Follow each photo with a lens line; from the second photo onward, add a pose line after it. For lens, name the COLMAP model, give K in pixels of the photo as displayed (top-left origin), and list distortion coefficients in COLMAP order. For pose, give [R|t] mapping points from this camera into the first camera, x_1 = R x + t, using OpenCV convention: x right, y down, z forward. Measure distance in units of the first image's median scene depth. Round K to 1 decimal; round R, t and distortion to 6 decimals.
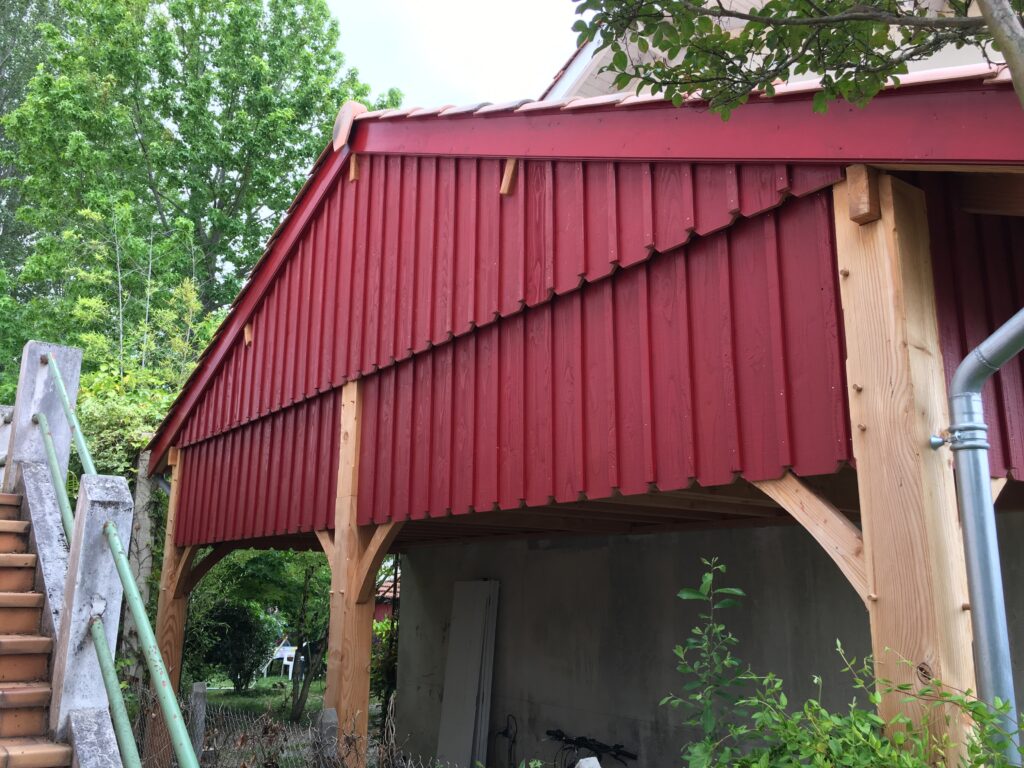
lens RADIAL K [[858.6, 0, 515.5], [0, 858.6, 384.5], [0, 0, 1]] dist [0.088253, -0.095645]
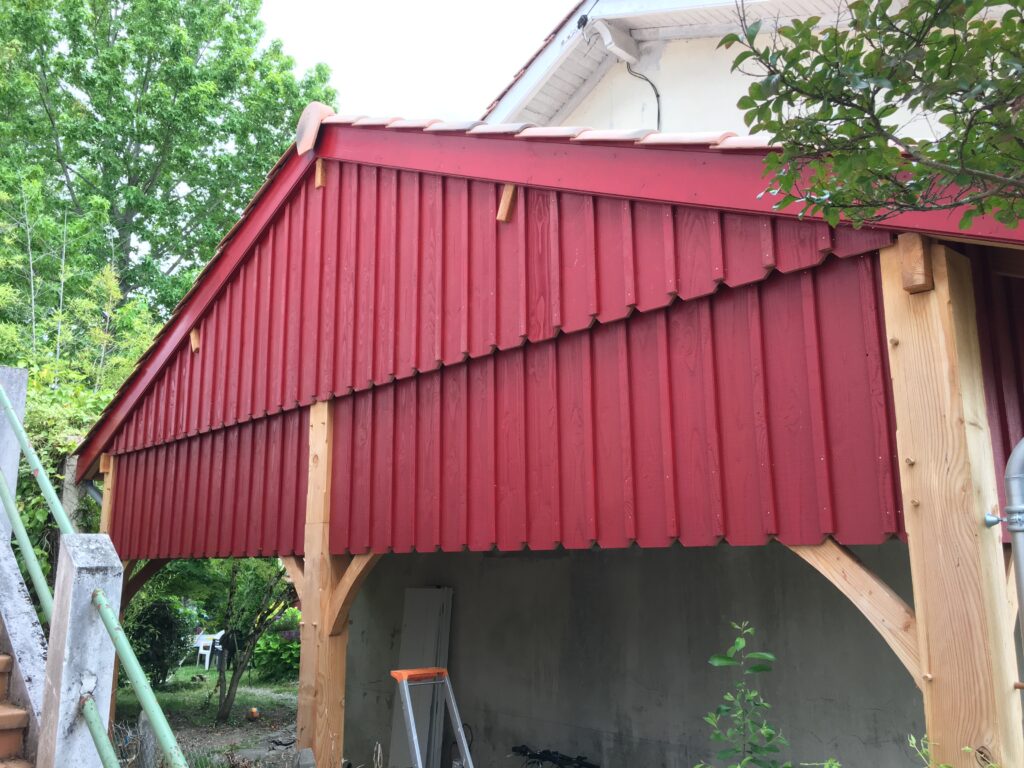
lens RADIAL K [[856.4, 0, 512.0], [0, 856.4, 384.0], [0, 0, 1]] dist [0.087798, -0.100400]
pose [[0.994972, 0.004551, 0.100051, -0.092219], [-0.007698, 0.999487, 0.031089, -0.066383], [-0.099858, -0.031703, 0.994497, 0.039464]]
